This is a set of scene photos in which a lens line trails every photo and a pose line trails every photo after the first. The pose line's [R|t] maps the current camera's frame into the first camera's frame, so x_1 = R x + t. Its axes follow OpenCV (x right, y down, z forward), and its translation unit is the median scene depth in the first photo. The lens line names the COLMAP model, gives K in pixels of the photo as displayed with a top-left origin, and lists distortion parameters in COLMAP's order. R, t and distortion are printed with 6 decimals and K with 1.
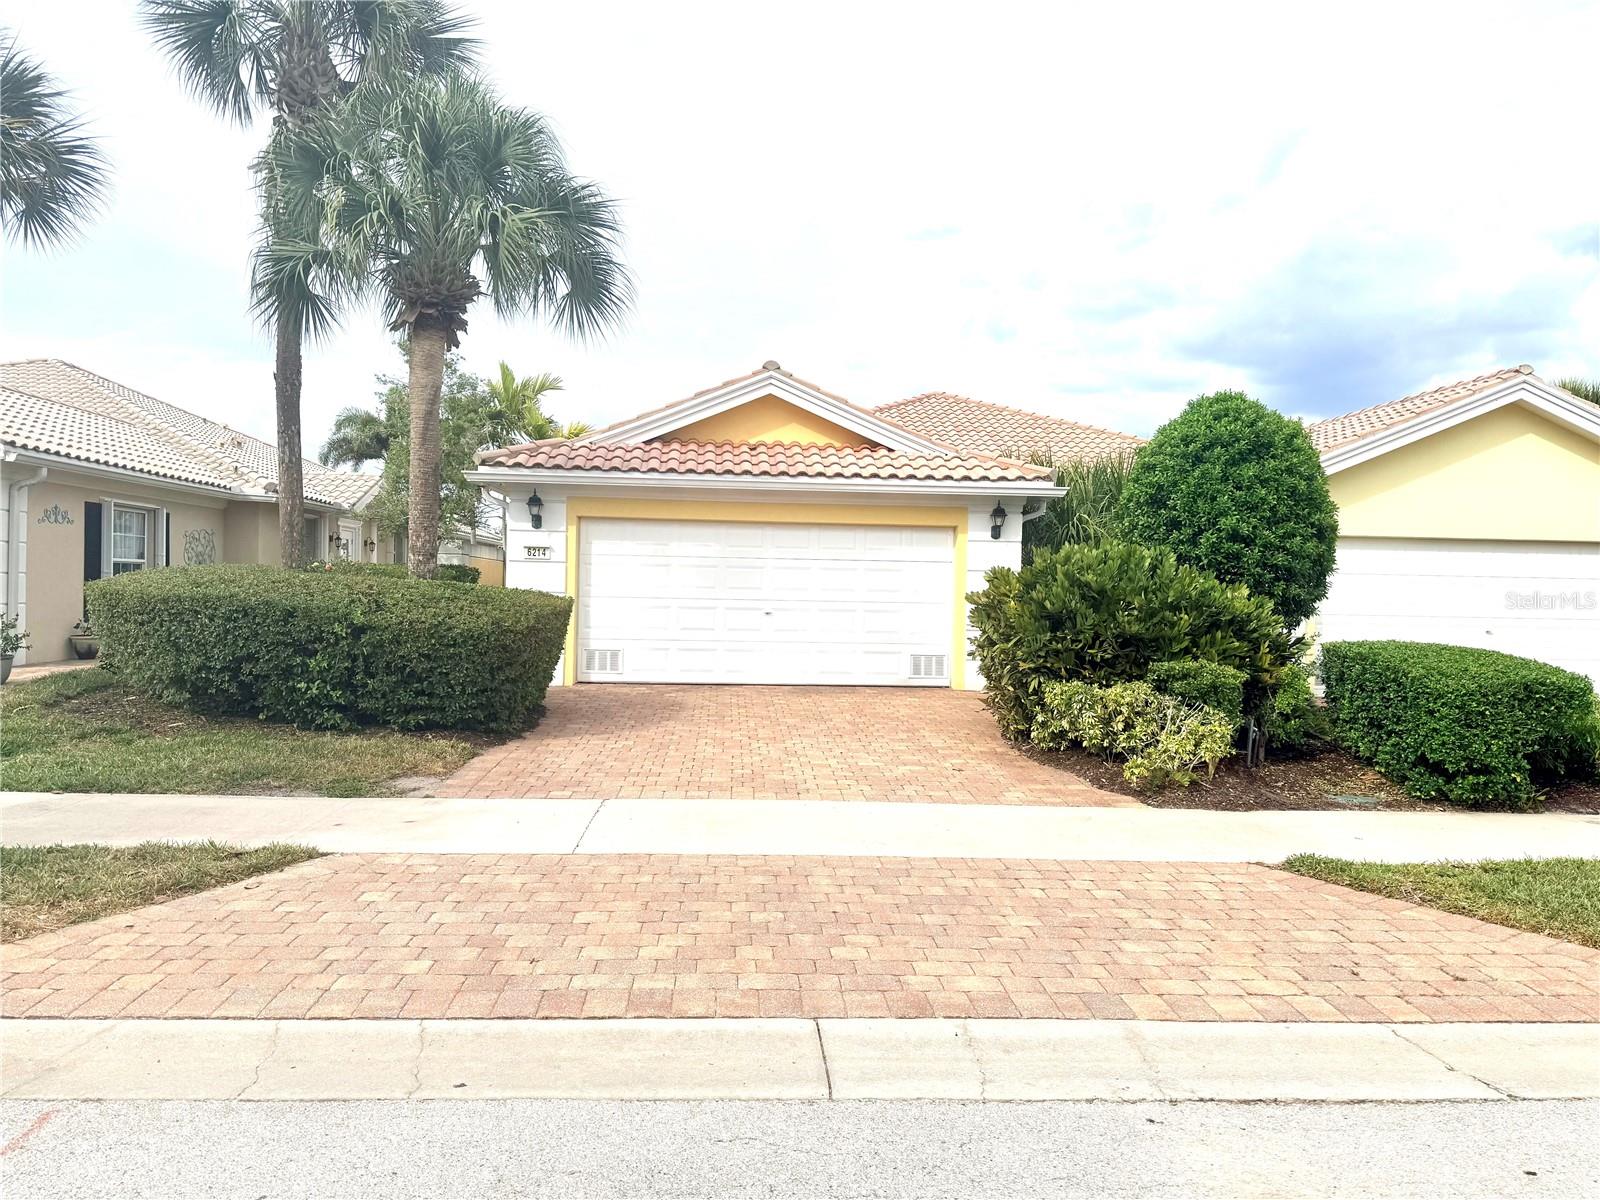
lens RADIAL K [[1149.0, 0, 773.1], [0, 1149.0, 597.0], [0, 0, 1]] dist [0.069059, -0.091930]
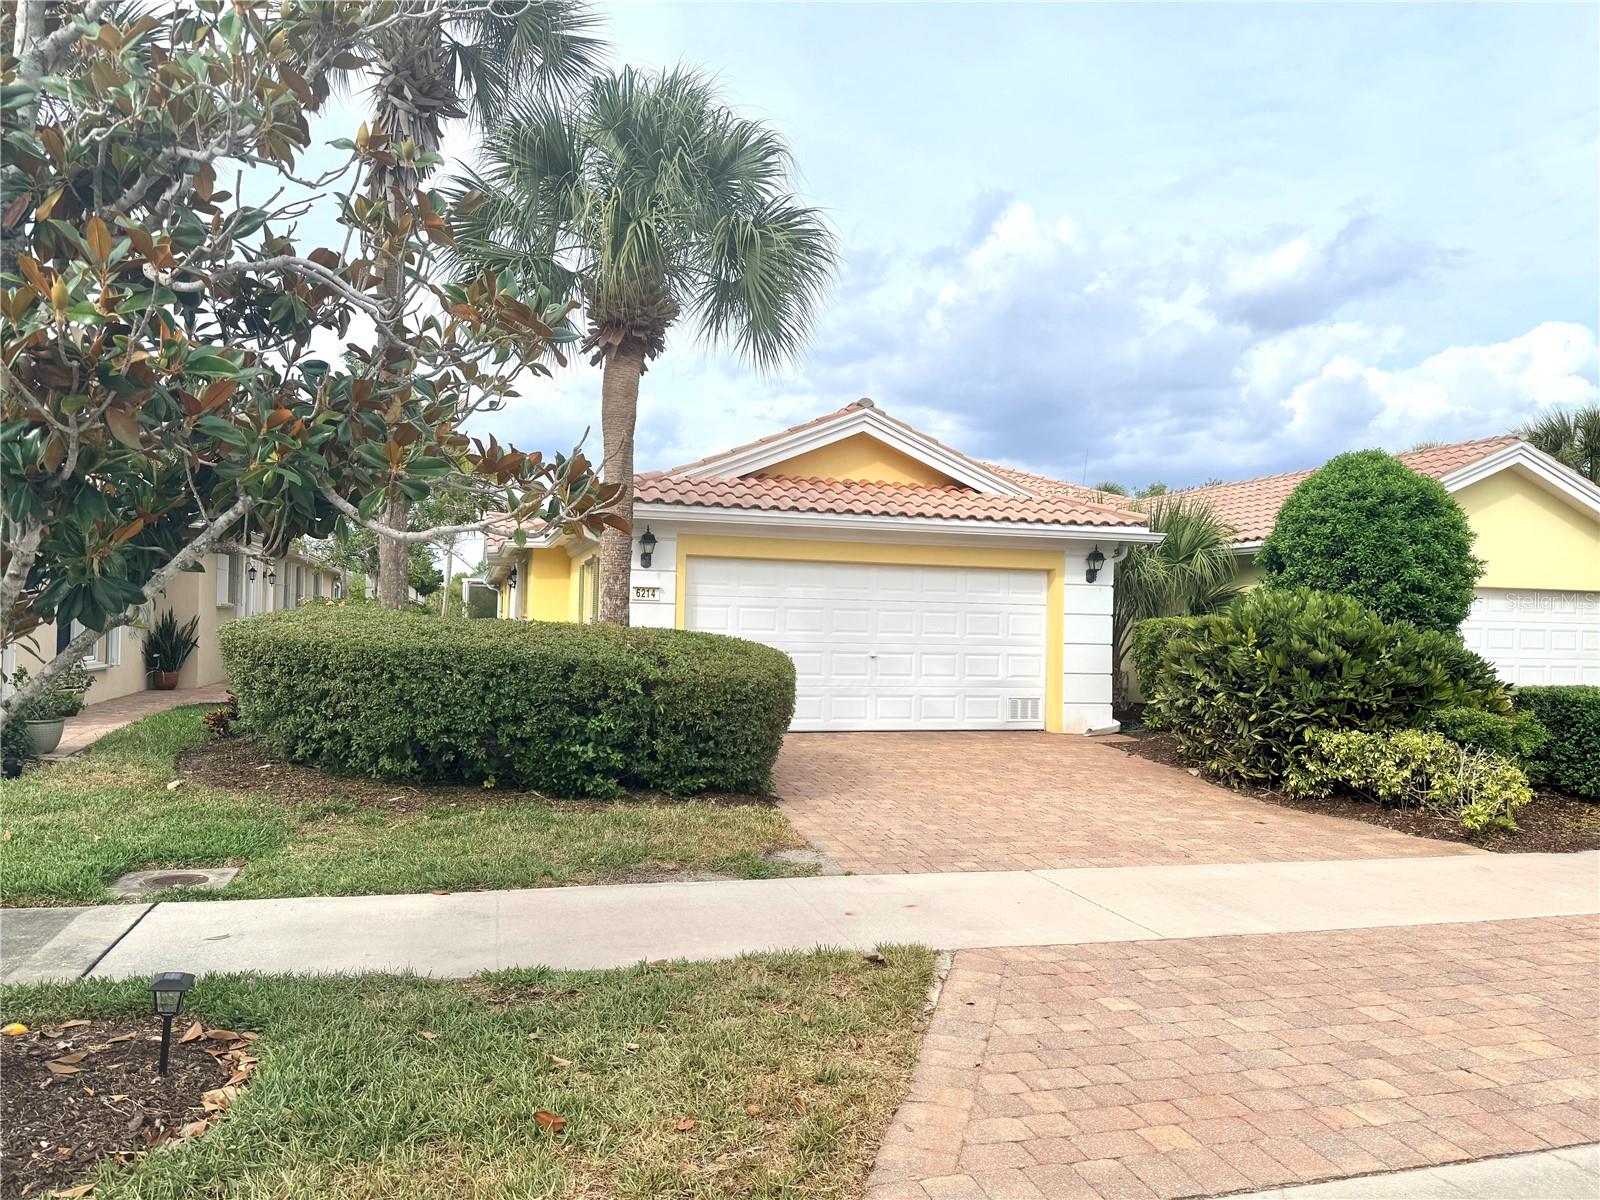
lens RADIAL K [[1149.0, 0, 796.5], [0, 1149.0, 597.6], [0, 0, 1]] dist [0.069059, -0.091930]
pose [[0.973492, 0.006537, 0.228628, -0.441778], [-0.000791, 0.999682, -0.025215, -0.016975], [-0.228720, 0.024366, 0.973187, 0.102908]]
